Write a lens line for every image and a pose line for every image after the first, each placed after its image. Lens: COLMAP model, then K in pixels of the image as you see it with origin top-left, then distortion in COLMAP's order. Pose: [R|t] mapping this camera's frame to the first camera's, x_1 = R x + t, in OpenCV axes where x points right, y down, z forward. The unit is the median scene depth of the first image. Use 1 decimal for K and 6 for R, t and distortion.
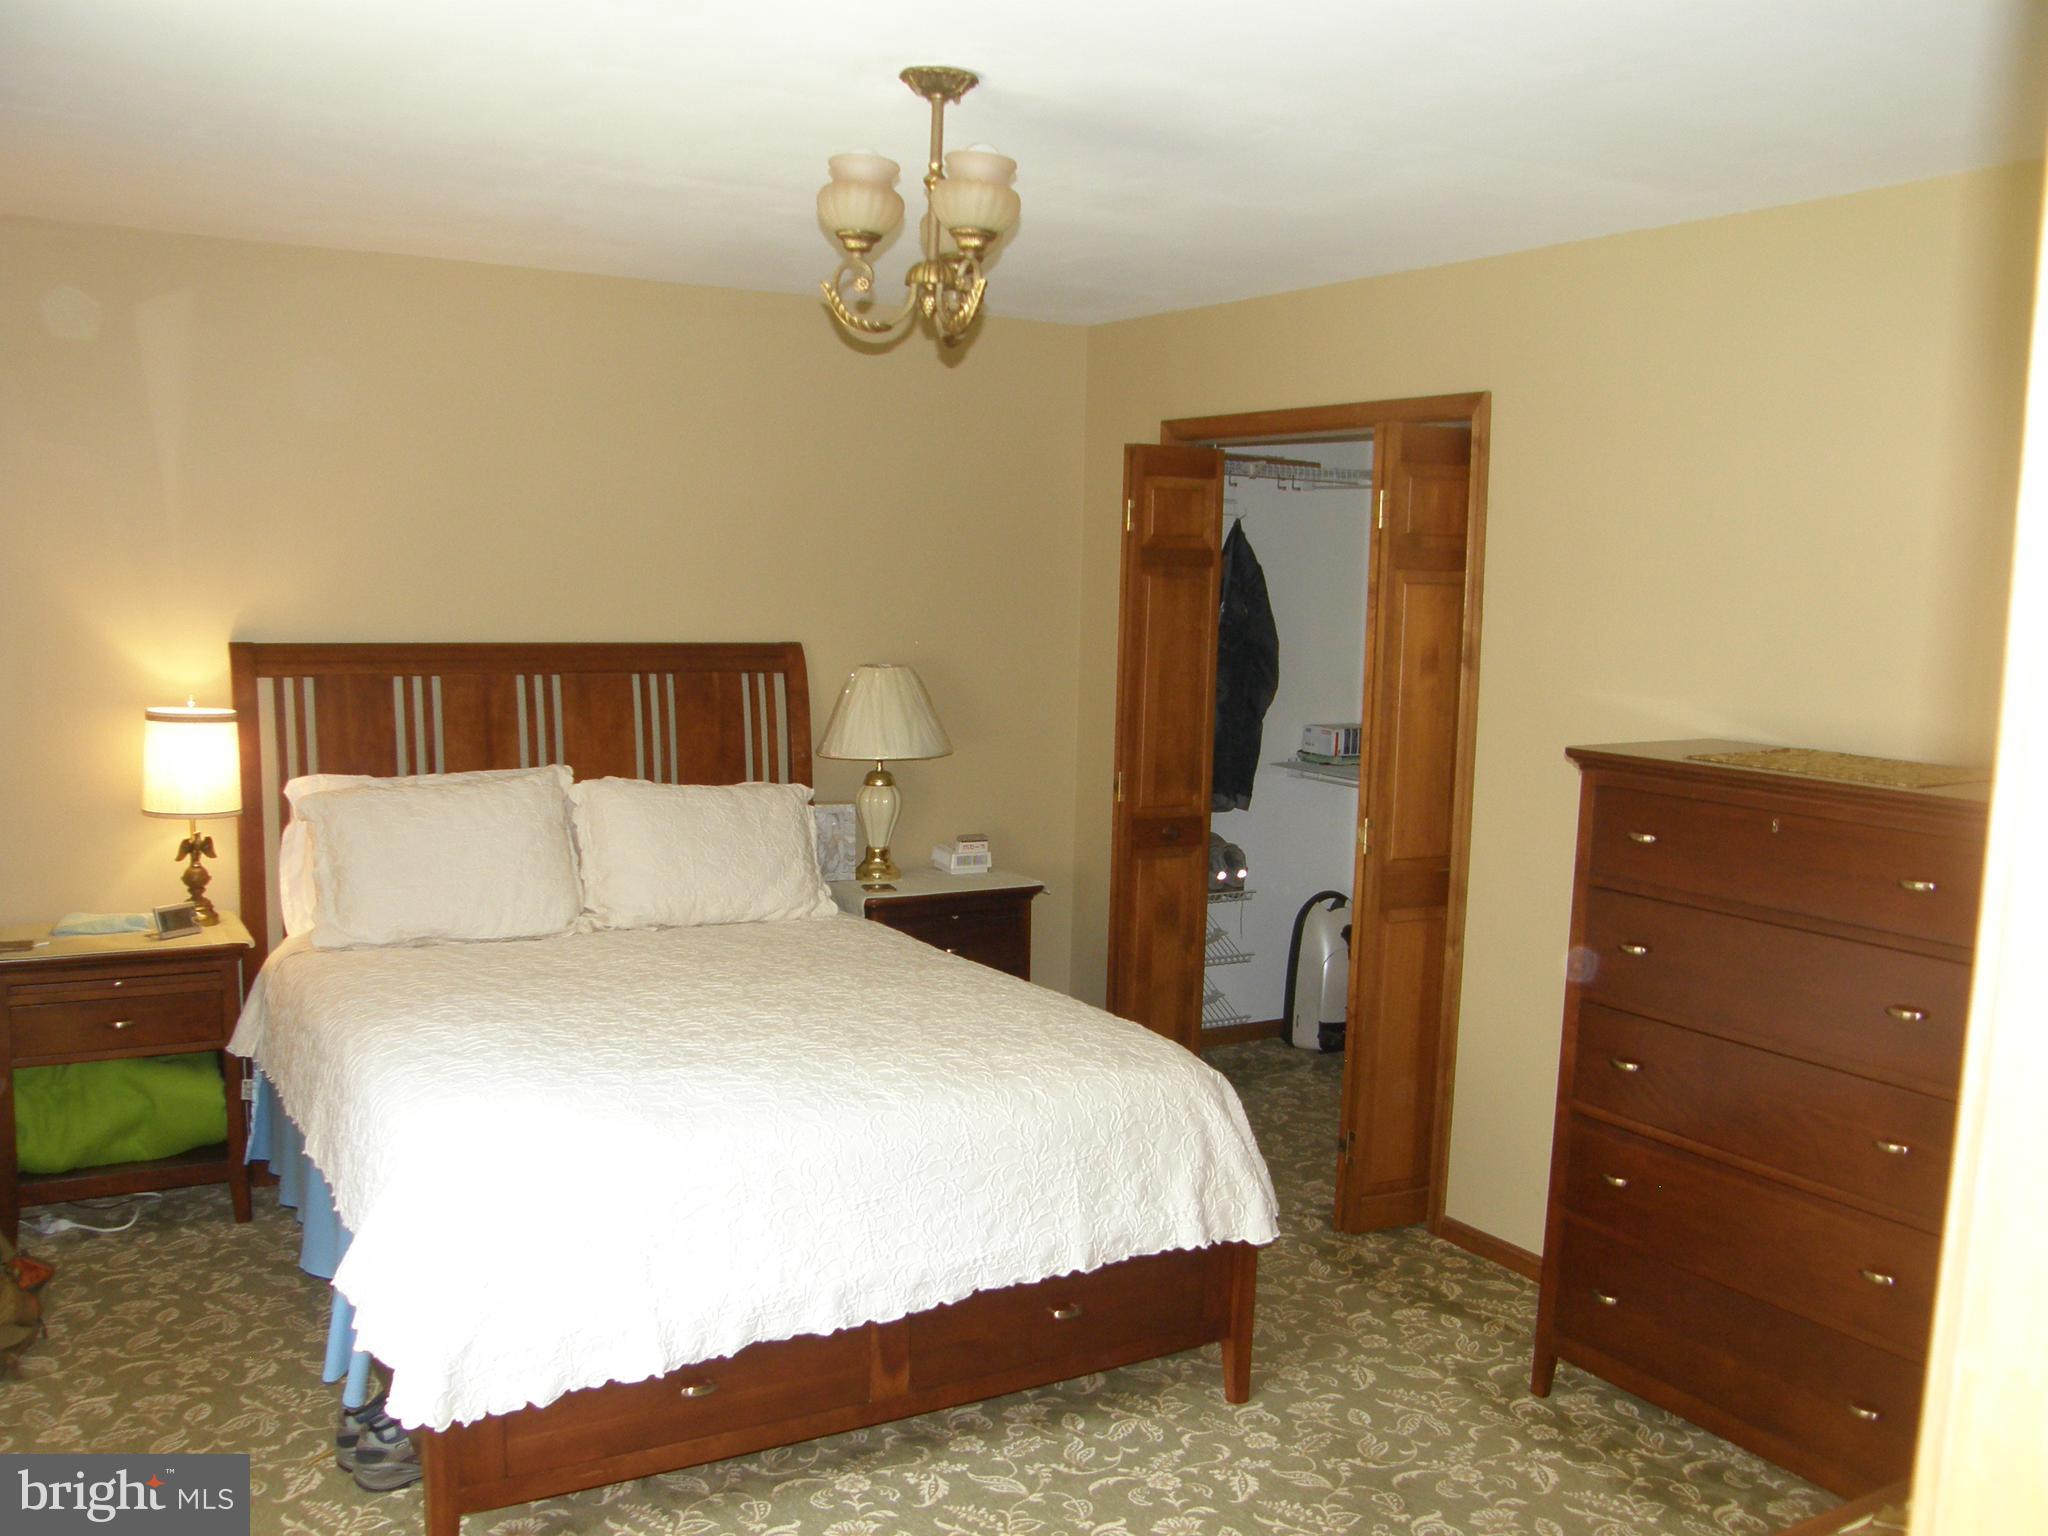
lens RADIAL K [[1800.2, 0, 1032.6], [0, 1800.2, 807.2], [0, 0, 1]] dist [-0.162172, 0.167356]
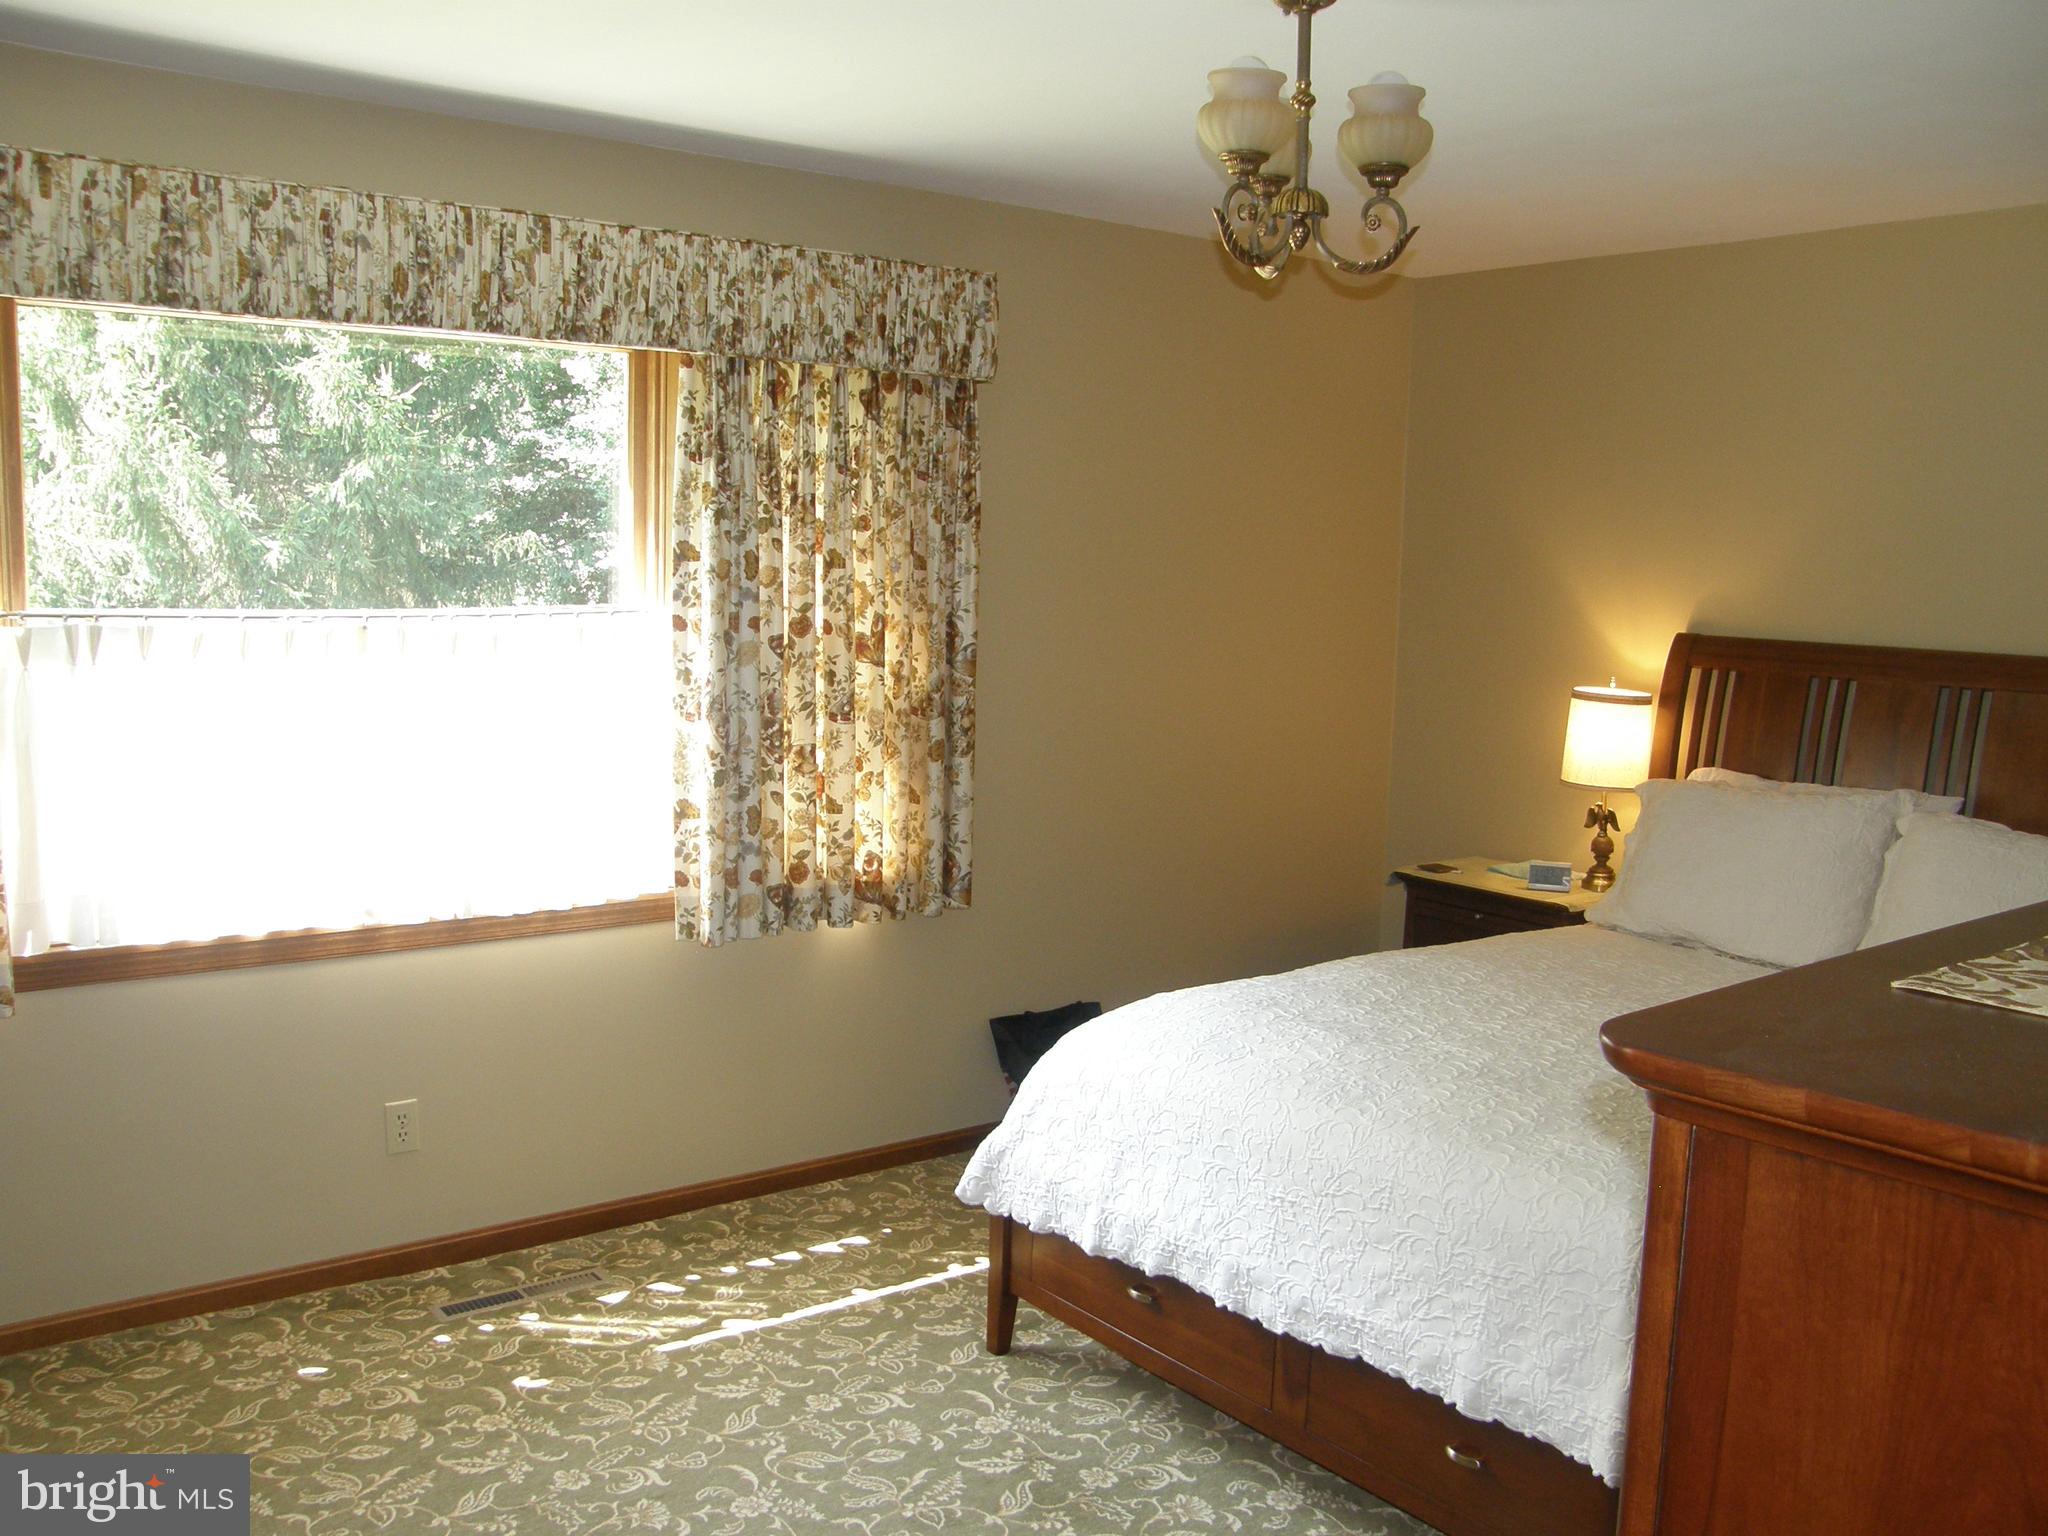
lens RADIAL K [[1800.2, 0, 1032.6], [0, 1800.2, 807.2], [0, 0, 1]] dist [-0.162172, 0.167356]
pose [[0.132486, 0.119313, -0.983978, 0.595317], [-0.149977, 0.983712, 0.099087, -0.042320], [0.979773, 0.134446, 0.148222, 0.528815]]
